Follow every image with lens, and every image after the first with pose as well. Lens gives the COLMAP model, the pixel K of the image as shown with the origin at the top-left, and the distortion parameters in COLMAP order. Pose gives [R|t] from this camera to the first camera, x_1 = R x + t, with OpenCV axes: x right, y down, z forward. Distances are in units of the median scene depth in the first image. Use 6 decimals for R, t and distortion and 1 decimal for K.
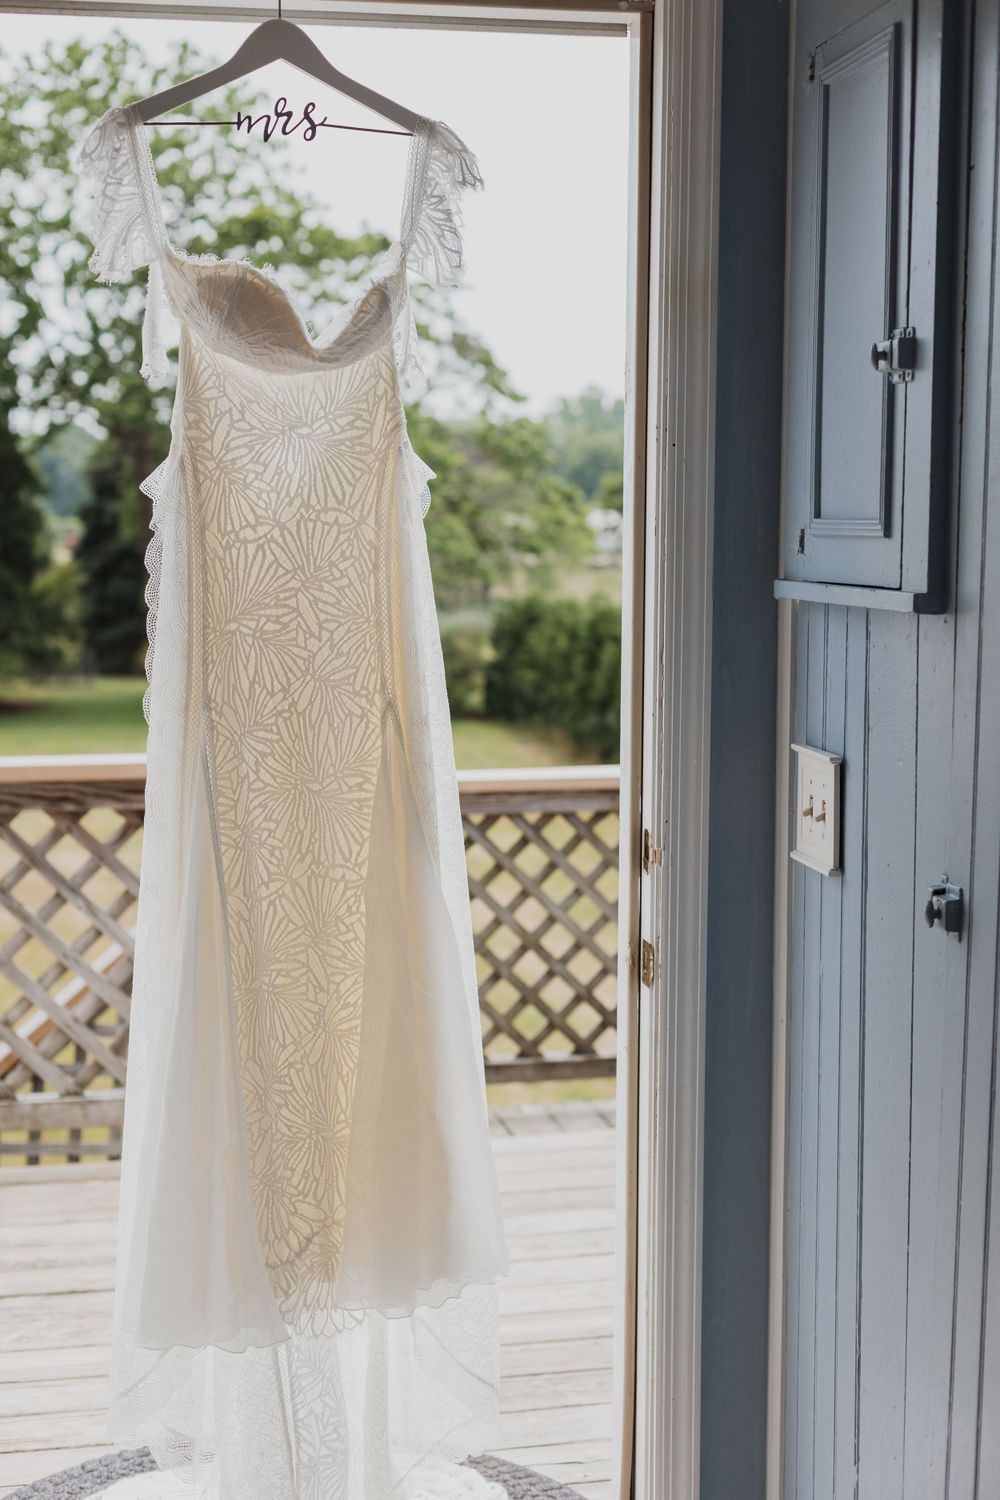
lens RADIAL K [[2270.1, 0, 498.4], [0, 2270.1, 773.4], [0, 0, 1]] dist [0.021042, 0.060518]
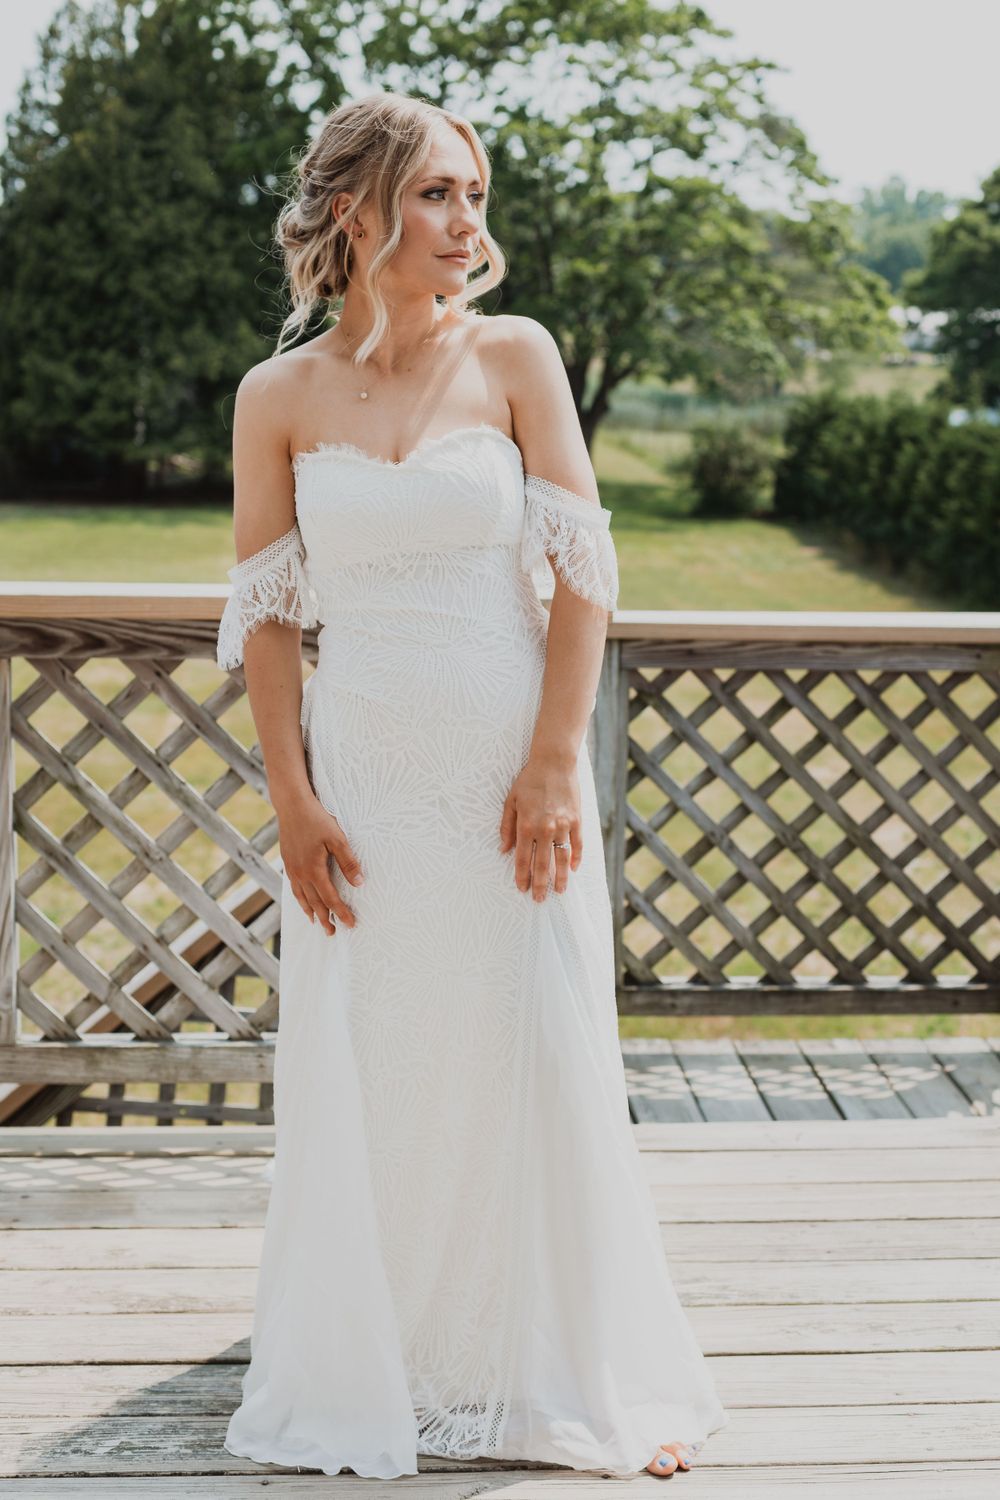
lens RADIAL K [[2270.1, 0, 498.4], [0, 2270.1, 773.4], [0, 0, 1]] dist [0.021042, 0.060518]
pose [[0.991496, 0.050683, -0.119863, -0.015644], [-0.039622, 0.994885, 0.092922, -0.014196], [0.123960, -0.087382, 0.988432, 0.219903]]
